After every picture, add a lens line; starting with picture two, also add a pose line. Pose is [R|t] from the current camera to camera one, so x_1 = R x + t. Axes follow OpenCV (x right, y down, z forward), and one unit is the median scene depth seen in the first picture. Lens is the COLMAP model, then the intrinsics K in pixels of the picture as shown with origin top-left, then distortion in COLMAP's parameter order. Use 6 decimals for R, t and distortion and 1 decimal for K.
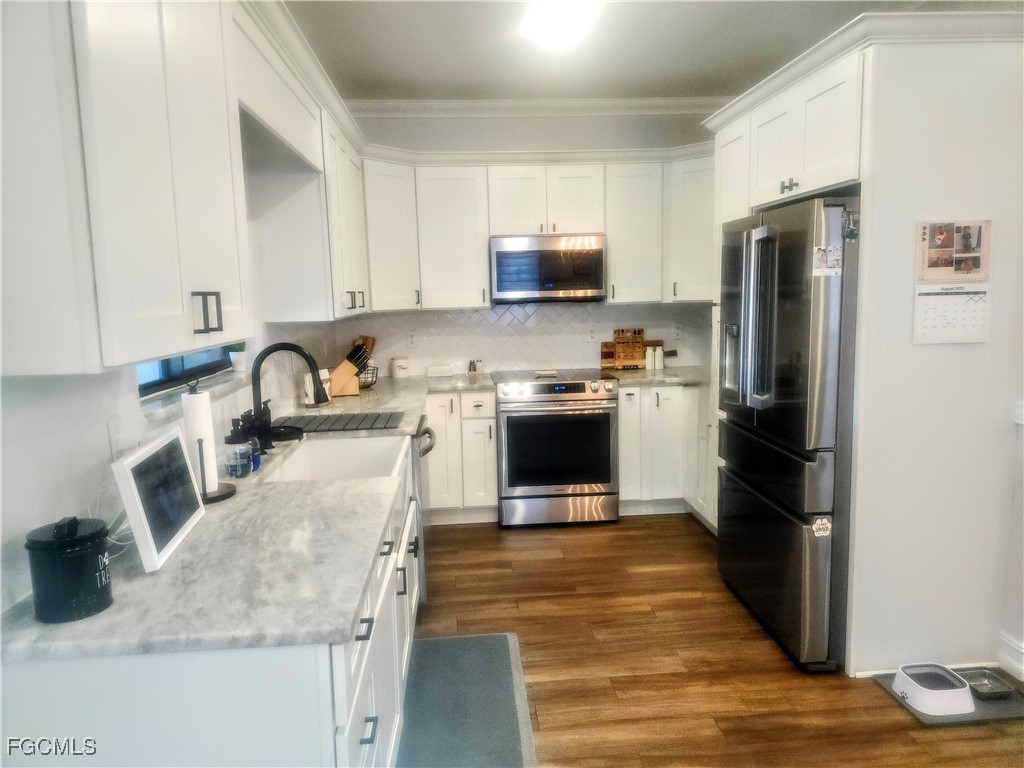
lens RADIAL K [[707.8, 0, 512.0], [0, 707.8, 384.0], [0, 0, 1]] dist [0.097233, -0.104906]
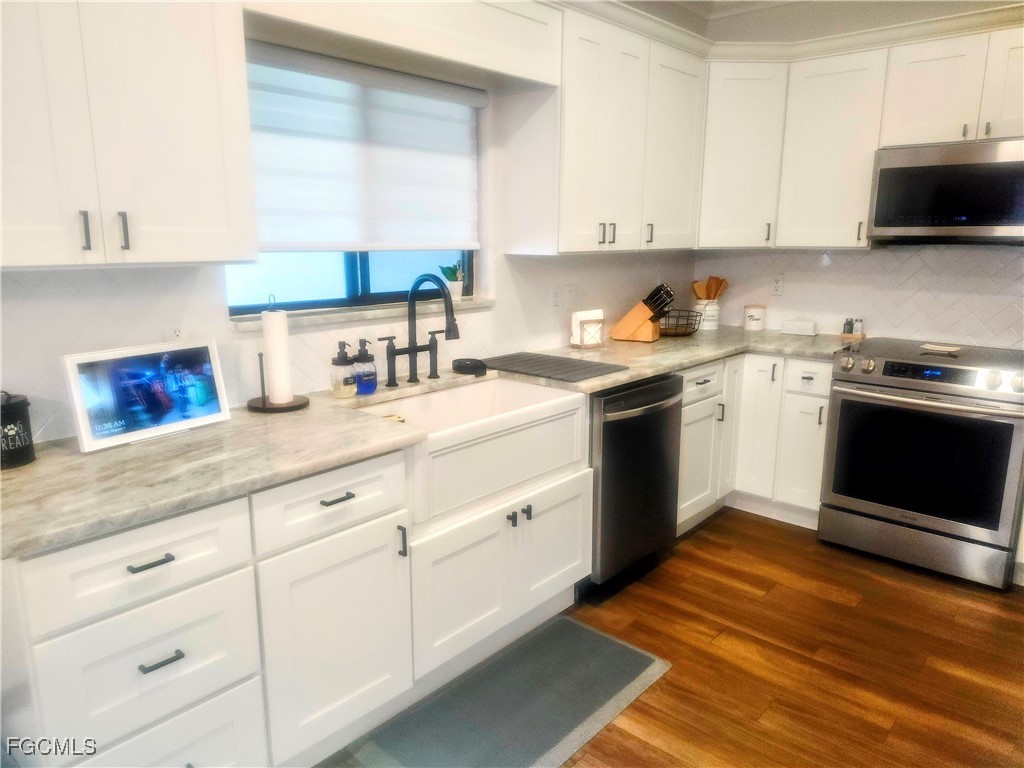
lens RADIAL K [[707.8, 0, 512.0], [0, 707.8, 384.0], [0, 0, 1]] dist [0.097233, -0.104906]
pose [[0.691088, 0.174659, -0.701349, 0.352070], [-0.112380, 0.984528, 0.134444, -0.039589], [0.713980, -0.014095, 0.700024, 0.294965]]
